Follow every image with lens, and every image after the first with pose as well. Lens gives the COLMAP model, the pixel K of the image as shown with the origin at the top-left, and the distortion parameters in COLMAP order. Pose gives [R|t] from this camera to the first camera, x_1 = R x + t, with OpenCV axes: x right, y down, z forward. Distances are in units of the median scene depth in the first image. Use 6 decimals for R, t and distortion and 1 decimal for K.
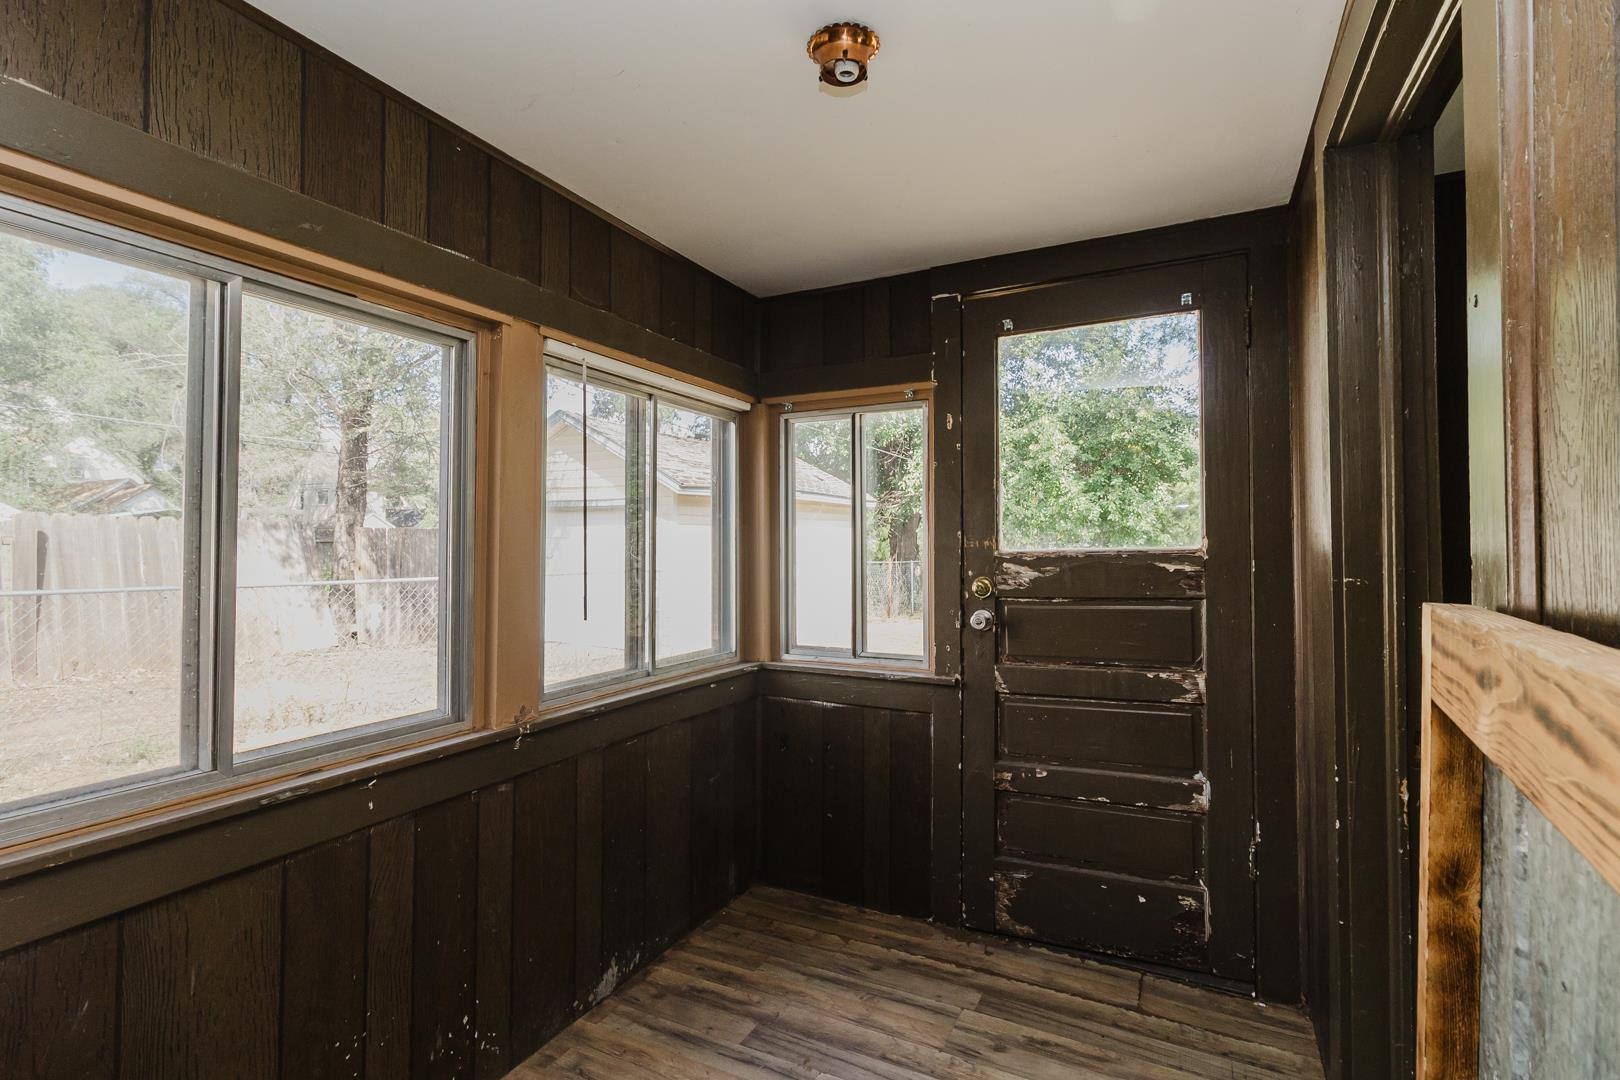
lens RADIAL K [[748.1, 0, 814.4], [0, 748.1, 536.2], [0, 0, 1]] dist [0.001837, 0.000386]
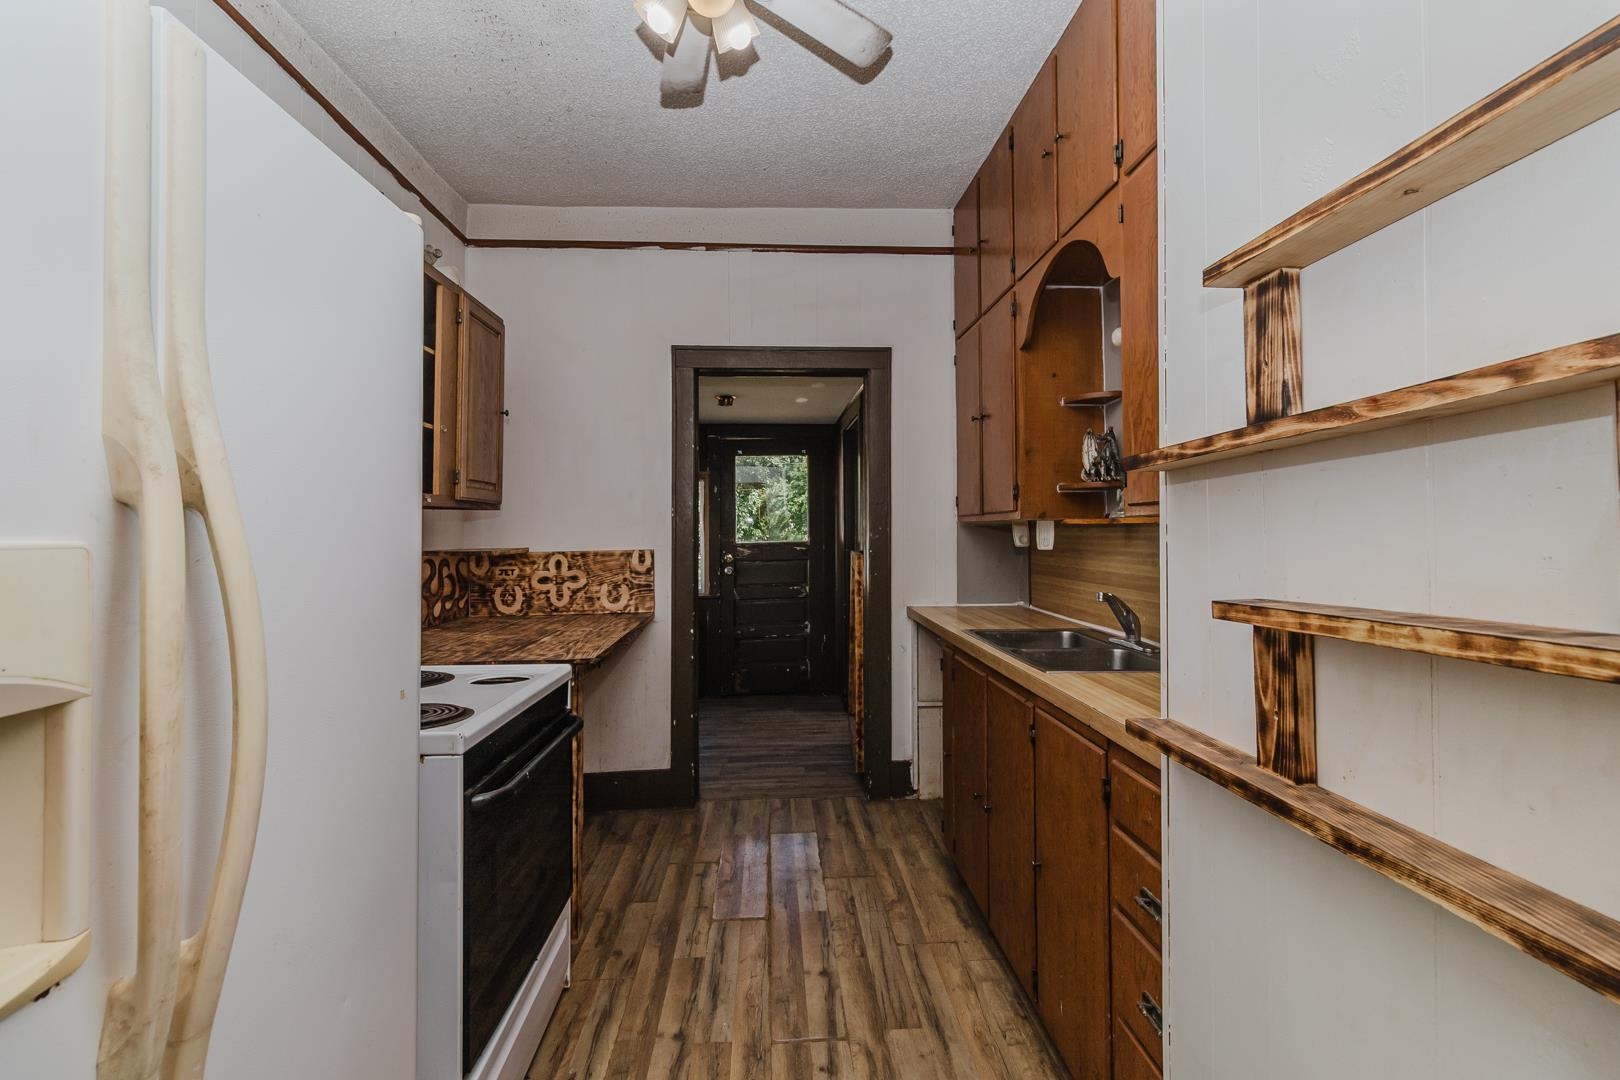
lens RADIAL K [[748.1, 0, 813.7], [0, 748.1, 531.7], [0, 0, 1]] dist [0.001837, 0.000386]
pose [[0.865042, -0.000235, 0.501699, -0.778815], [-0.007327, 0.999887, 0.013101, -0.052029], [-0.501645, -0.015009, 0.864943, -1.282457]]
